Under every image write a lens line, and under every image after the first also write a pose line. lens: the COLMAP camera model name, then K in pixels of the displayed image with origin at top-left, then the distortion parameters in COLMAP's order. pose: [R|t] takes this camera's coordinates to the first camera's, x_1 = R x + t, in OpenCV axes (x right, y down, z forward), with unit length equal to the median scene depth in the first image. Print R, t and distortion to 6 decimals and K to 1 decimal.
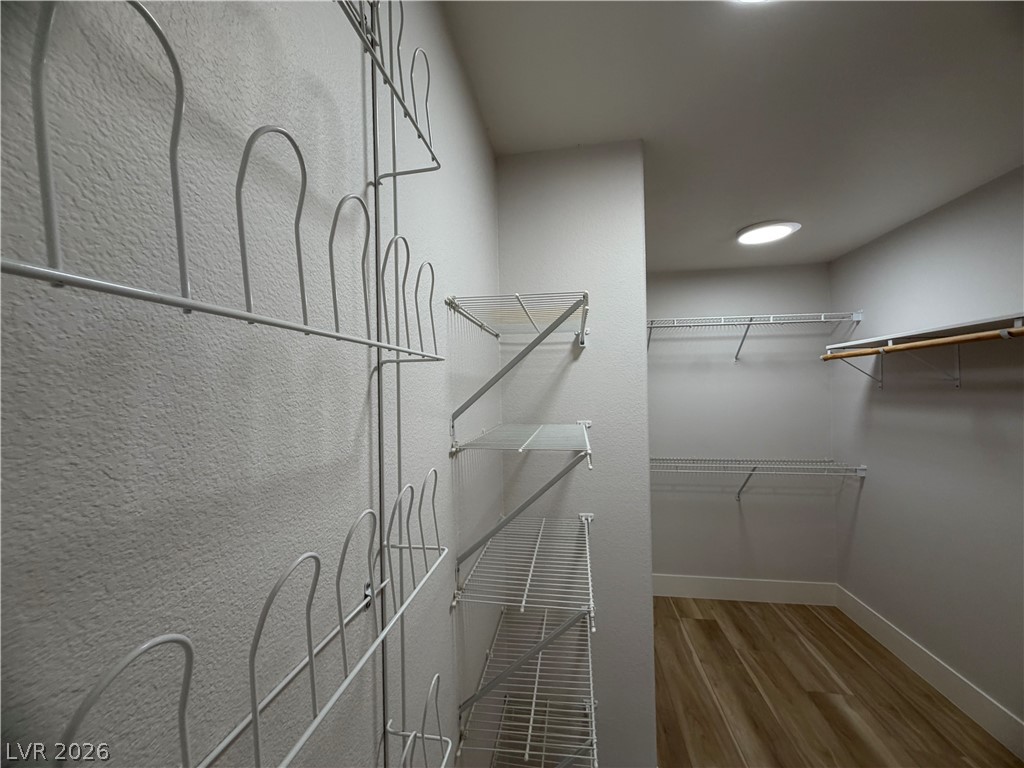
lens RADIAL K [[407.3, 0, 514.4], [0, 407.3, 384.1], [0, 0, 1]] dist [-0.004452, 0.001457]
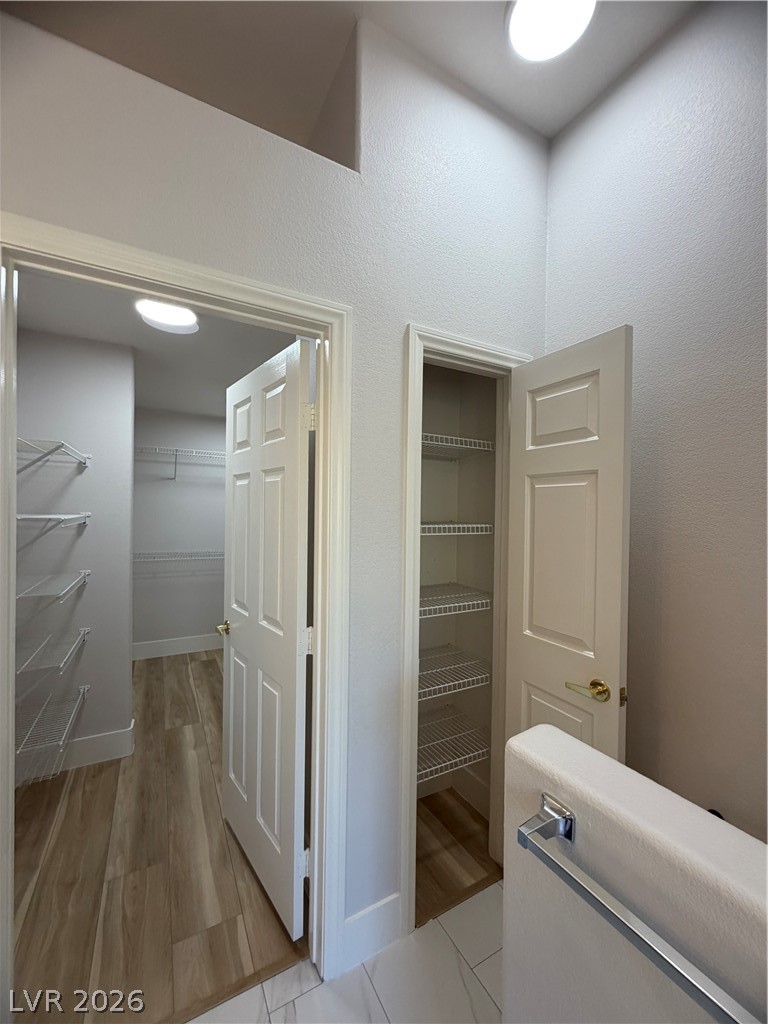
lens RADIAL K [[407.3, 0, 383.2], [0, 407.3, 510.5], [0, 0, 1]] dist [-0.004452, 0.001457]
pose [[0.793504, 0.026459, 0.607989, 0.071478], [-0.036752, 0.999314, 0.004476, 0.017757], [-0.607454, -0.025897, 0.793933, -0.547055]]
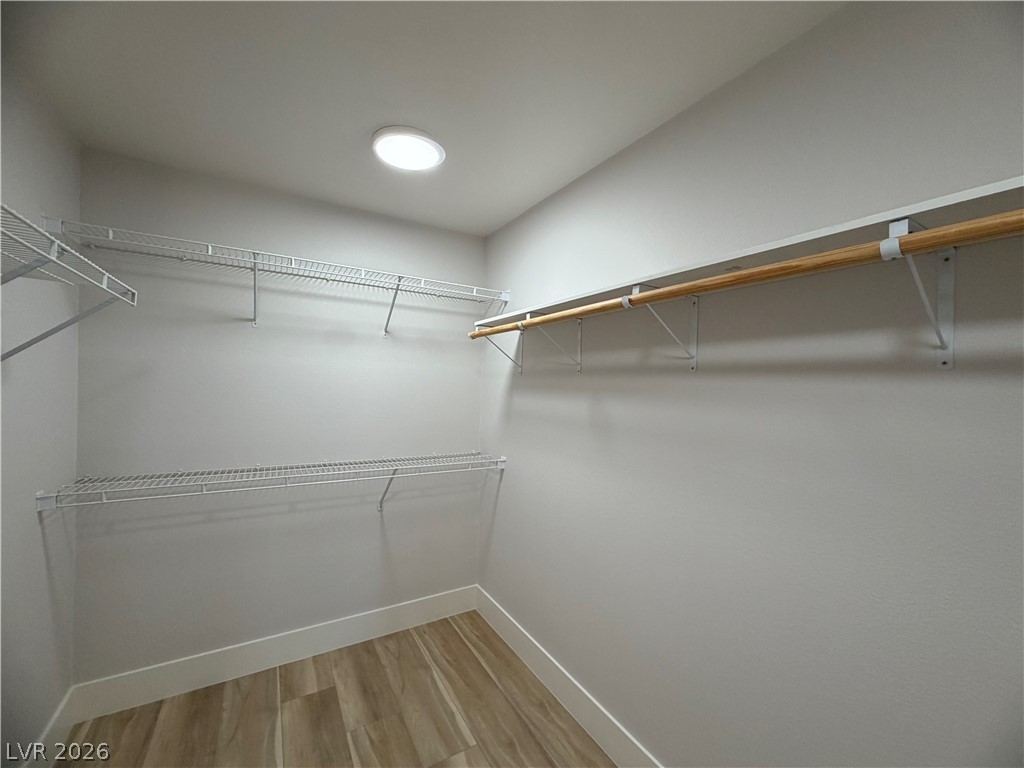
lens RADIAL K [[407.3, 0, 511.7], [0, 407.3, 384.8], [0, 0, 1]] dist [-0.004452, 0.001457]
pose [[0.769208, 0.031787, 0.638207, 0.271589], [-0.043880, 0.999032, 0.003128, 0.031324], [-0.637490, -0.030411, 0.769858, 0.272928]]
